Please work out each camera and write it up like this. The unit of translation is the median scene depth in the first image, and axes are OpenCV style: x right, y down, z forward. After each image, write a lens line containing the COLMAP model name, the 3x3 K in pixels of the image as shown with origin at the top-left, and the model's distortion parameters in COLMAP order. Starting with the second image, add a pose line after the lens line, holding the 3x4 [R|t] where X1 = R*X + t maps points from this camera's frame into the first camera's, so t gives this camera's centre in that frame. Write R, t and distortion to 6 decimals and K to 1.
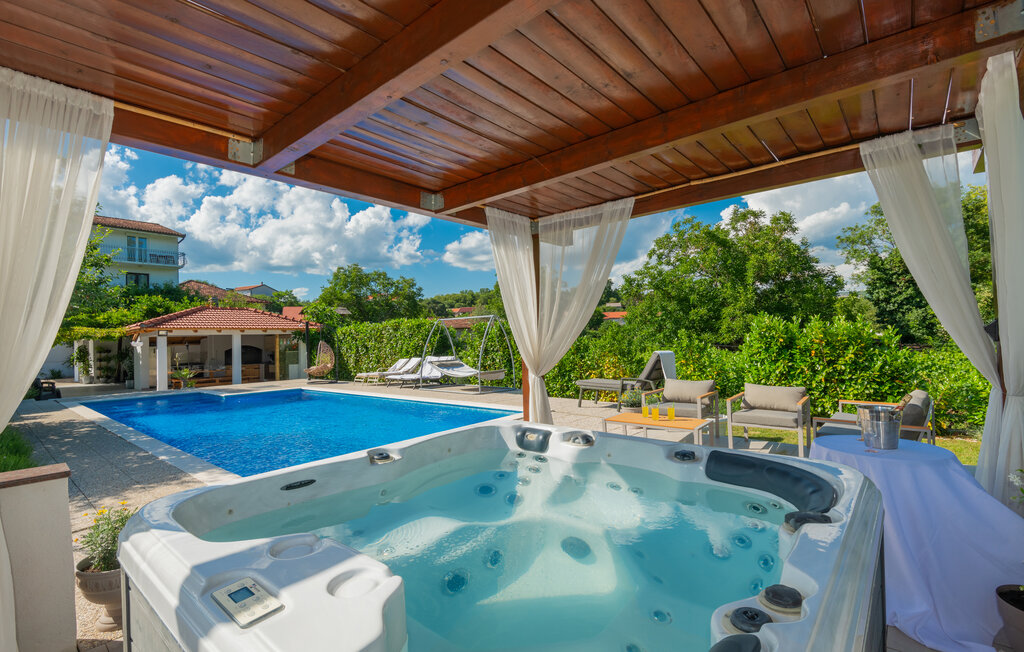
lens RADIAL K [[465.7, 0, 512.0], [0, 465.7, 326.0], [0, 0, 1]] dist [0.003708, -0.000512]
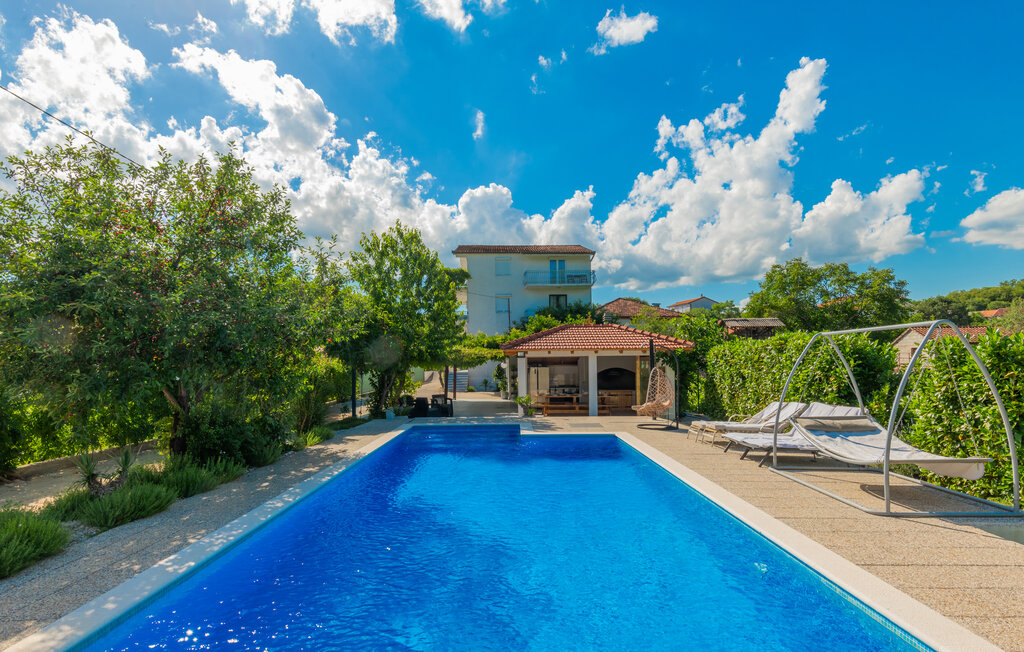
lens RADIAL K [[521.6, 0, 512.5], [0, 521.6, 347.0], [0, 0, 1]] dist [0.013535, -0.000272]
pose [[0.647776, -0.004717, -0.761816, 0.039795], [0.014037, 0.999885, 0.005745, -0.005184], [0.761701, -0.014415, 0.647768, 0.249843]]
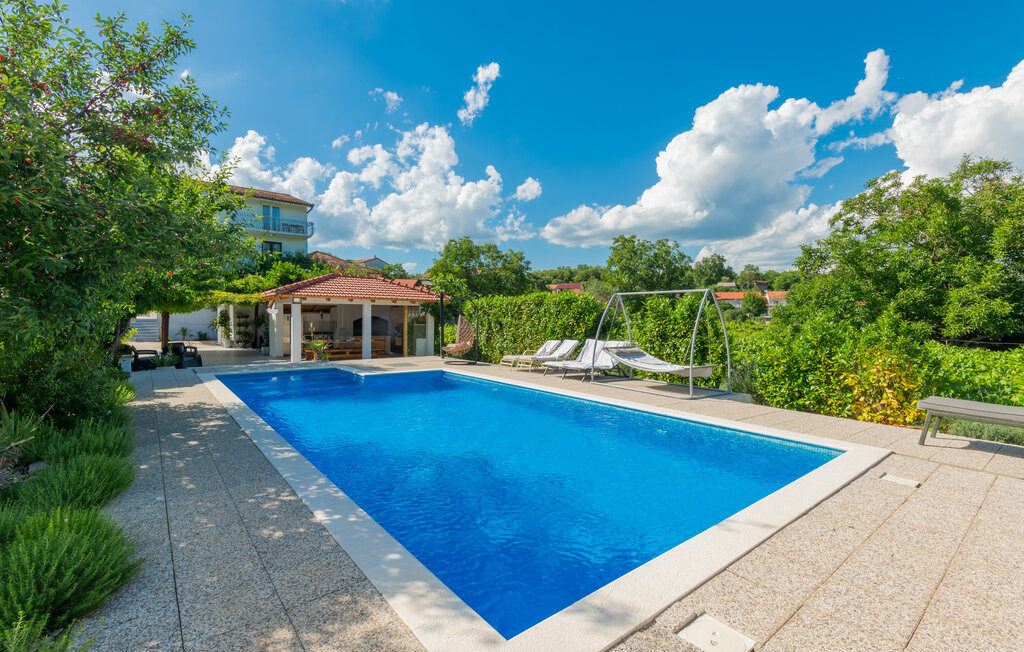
lens RADIAL K [[456.8, 0, 512.0], [0, 456.8, 326.0], [0, 0, 1]] dist [0.031754, -0.000041]
pose [[0.980591, 0.041381, -0.191649, -0.116463], [-0.031512, 0.998030, 0.054257, 0.002061], [0.193517, -0.047164, 0.979963, 0.140295]]
